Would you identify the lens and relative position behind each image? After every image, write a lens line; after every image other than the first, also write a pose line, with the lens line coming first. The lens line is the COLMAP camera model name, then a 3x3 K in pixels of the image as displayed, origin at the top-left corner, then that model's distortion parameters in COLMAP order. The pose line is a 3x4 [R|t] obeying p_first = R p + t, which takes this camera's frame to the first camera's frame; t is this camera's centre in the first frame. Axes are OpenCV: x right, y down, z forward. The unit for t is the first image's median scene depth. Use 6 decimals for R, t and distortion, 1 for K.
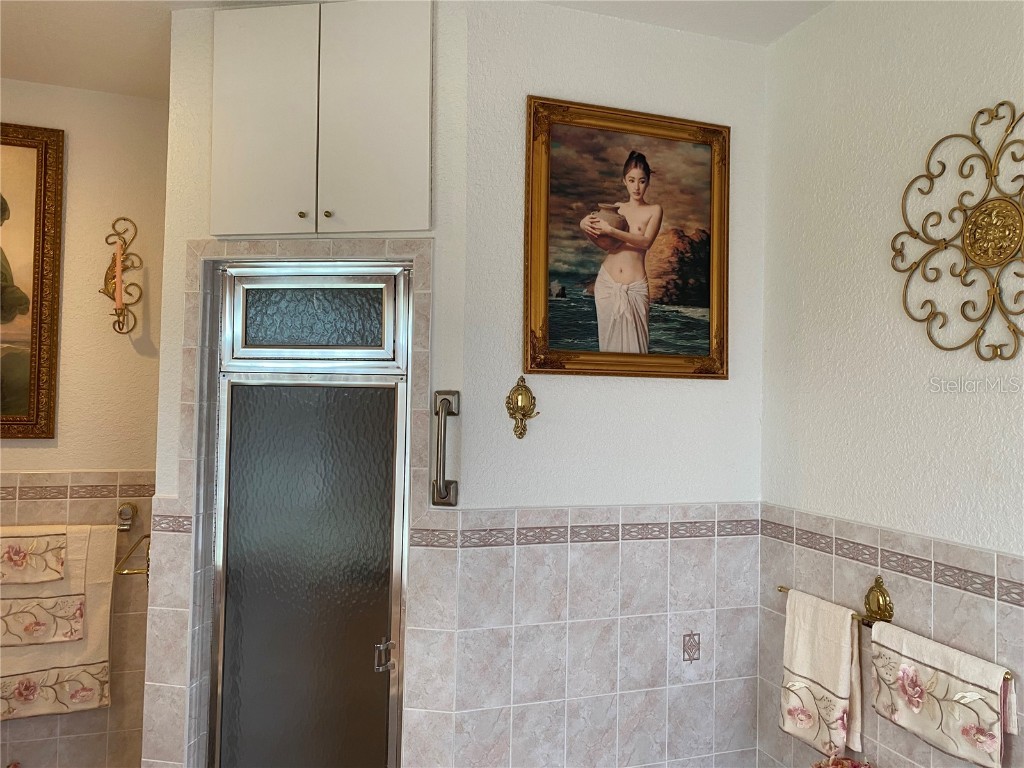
lens RADIAL K [[785.3, 0, 521.4], [0, 785.3, 372.6], [0, 0, 1]] dist [0.043805, -0.038233]
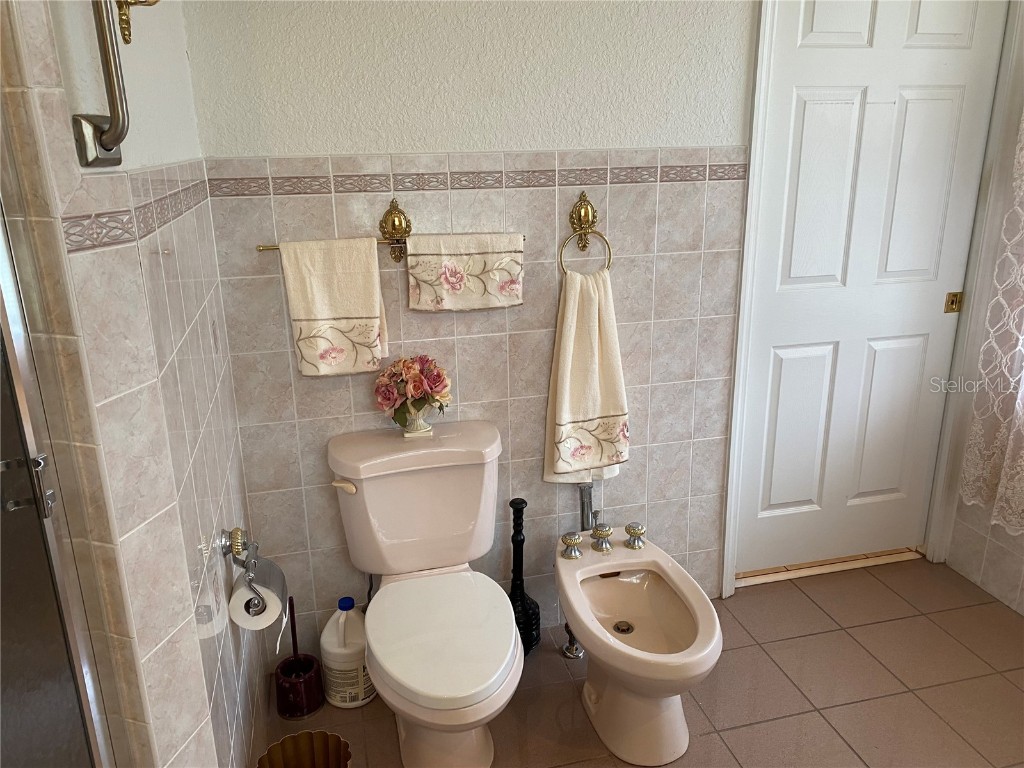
lens RADIAL K [[785.9, 0, 512.0], [0, 785.9, 384.0], [0, 0, 1]] dist [0.037903, -0.033569]
pose [[0.094616, -0.318655, 0.943137, -0.587586], [-0.012138, 0.946947, 0.321160, 0.127404], [-0.995440, -0.041835, 0.085729, 0.642421]]
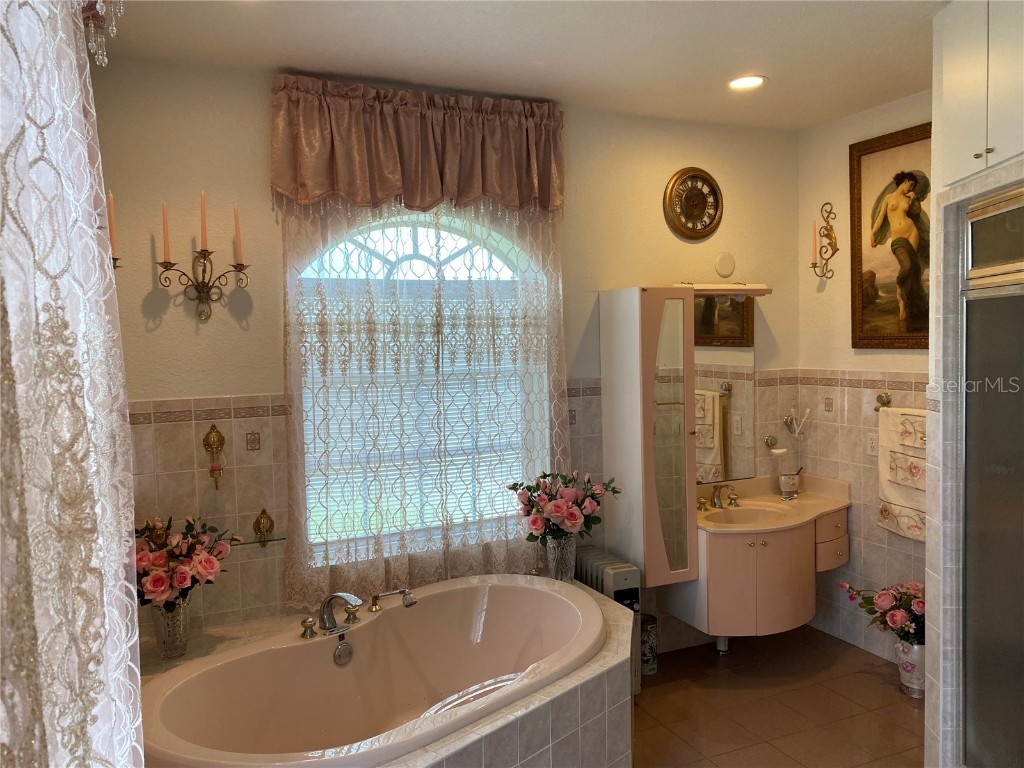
lens RADIAL K [[786.2, 0, 512.0], [0, 786.2, 384.0], [0, 0, 1]] dist [0.075124, -0.080799]
pose [[0.092554, 0.033860, -0.995132, 0.867356], [0.056549, 0.997630, 0.039205, 0.058915], [0.994101, -0.059902, 0.090420, 0.153661]]
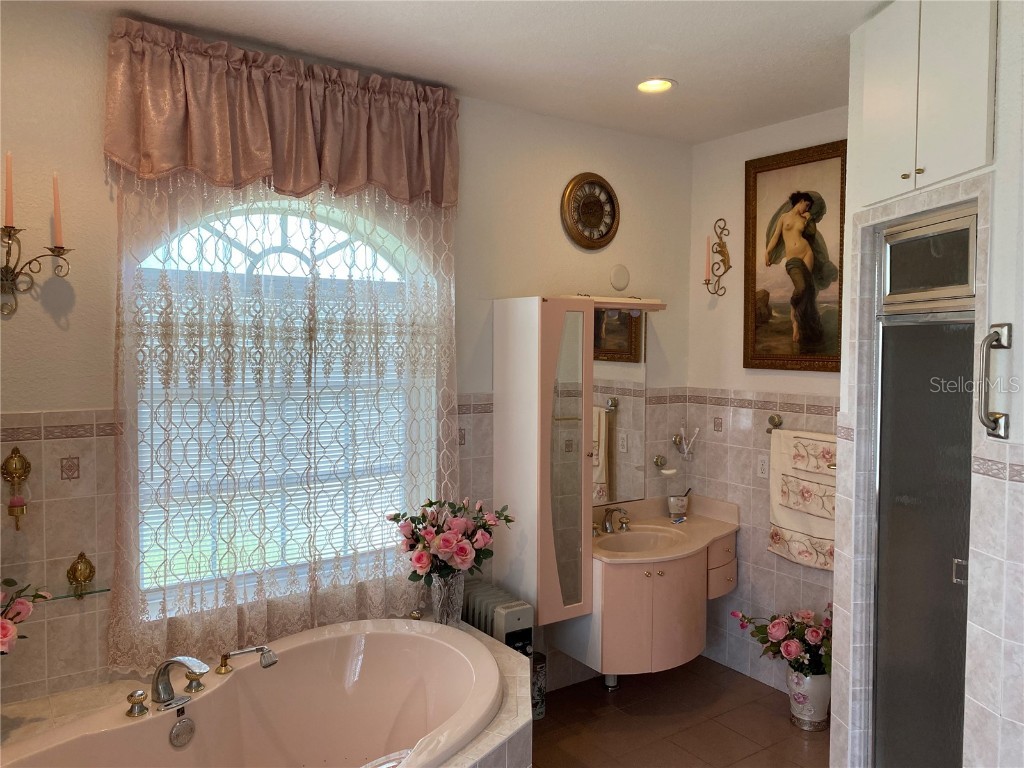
lens RADIAL K [[785.3, 0, 521.4], [0, 785.3, 372.6], [0, 0, 1]] dist [0.043805, -0.038233]
pose [[0.277459, 0.018853, -0.960552, 0.671572], [0.027969, 0.999225, 0.027691, 0.038836], [0.960330, -0.034549, 0.276717, 0.124391]]
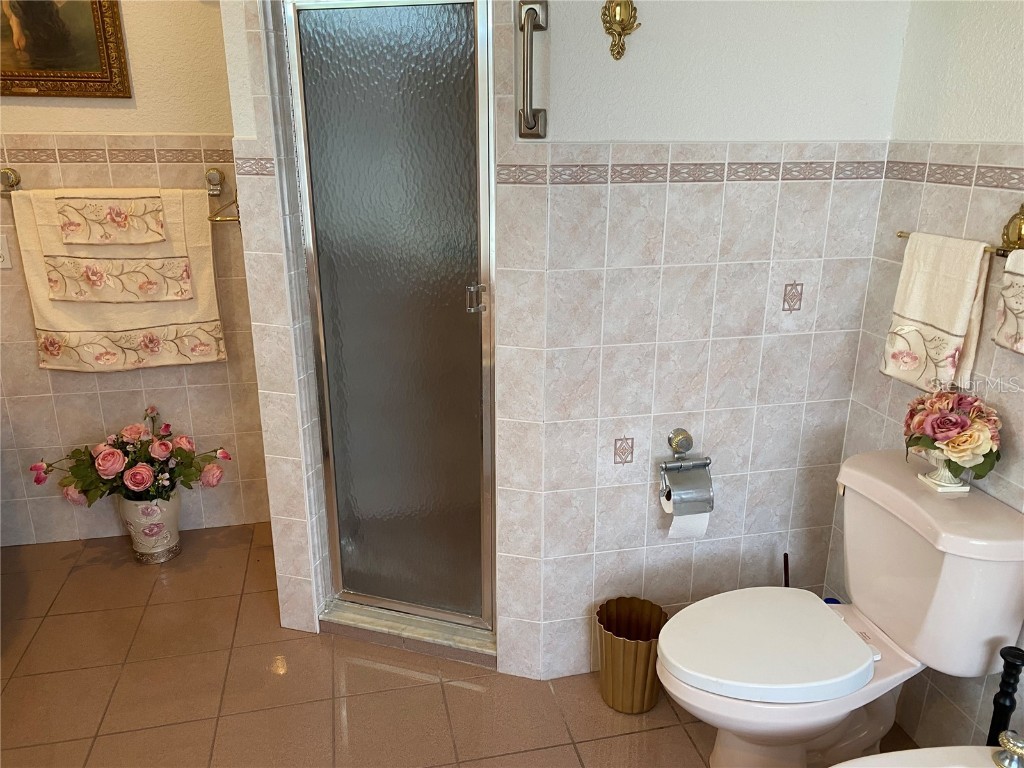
lens RADIAL K [[785.9, 0, 512.0], [0, 785.9, 384.0], [0, 0, 1]] dist [0.037903, -0.033569]
pose [[0.992990, 0.018575, -0.116733, -0.008175], [0.021789, 0.941888, 0.335221, 0.123823], [0.116176, -0.335414, 0.934880, 0.036257]]
